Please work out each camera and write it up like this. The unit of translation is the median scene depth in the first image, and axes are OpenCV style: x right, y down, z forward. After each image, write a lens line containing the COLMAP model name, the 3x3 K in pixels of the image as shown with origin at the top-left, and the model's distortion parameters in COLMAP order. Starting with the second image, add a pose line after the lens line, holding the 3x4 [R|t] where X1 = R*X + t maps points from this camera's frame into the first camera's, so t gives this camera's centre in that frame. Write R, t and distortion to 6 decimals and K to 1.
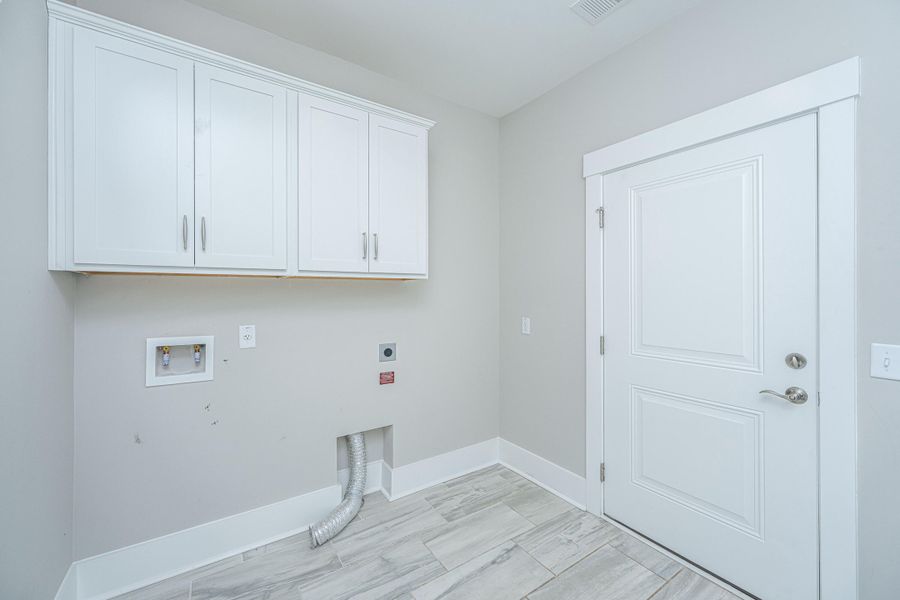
lens RADIAL K [[365.1, 0, 449.9], [0, 365.1, 292.5], [0, 0, 1]] dist [-0.001566, -0.000217]
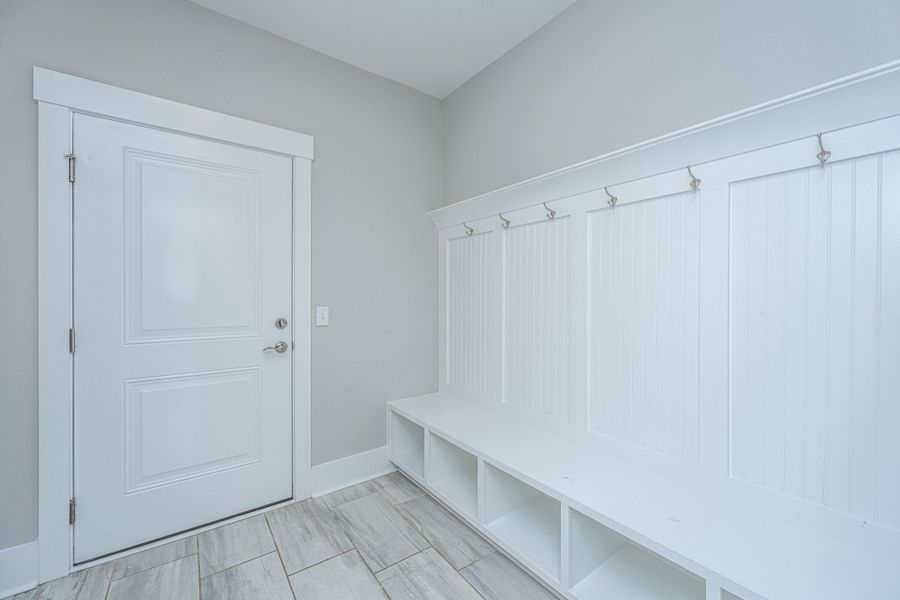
lens RADIAL K [[365.1, 0, 449.9], [0, 365.1, 299.6], [0, 0, 1]] dist [-0.001566, -0.000217]
pose [[-0.044147, -0.008100, 0.998992, -0.432540], [-0.000265, 0.999967, 0.008096, 0.065203], [-0.999025, 0.000092, -0.044148, 0.316980]]
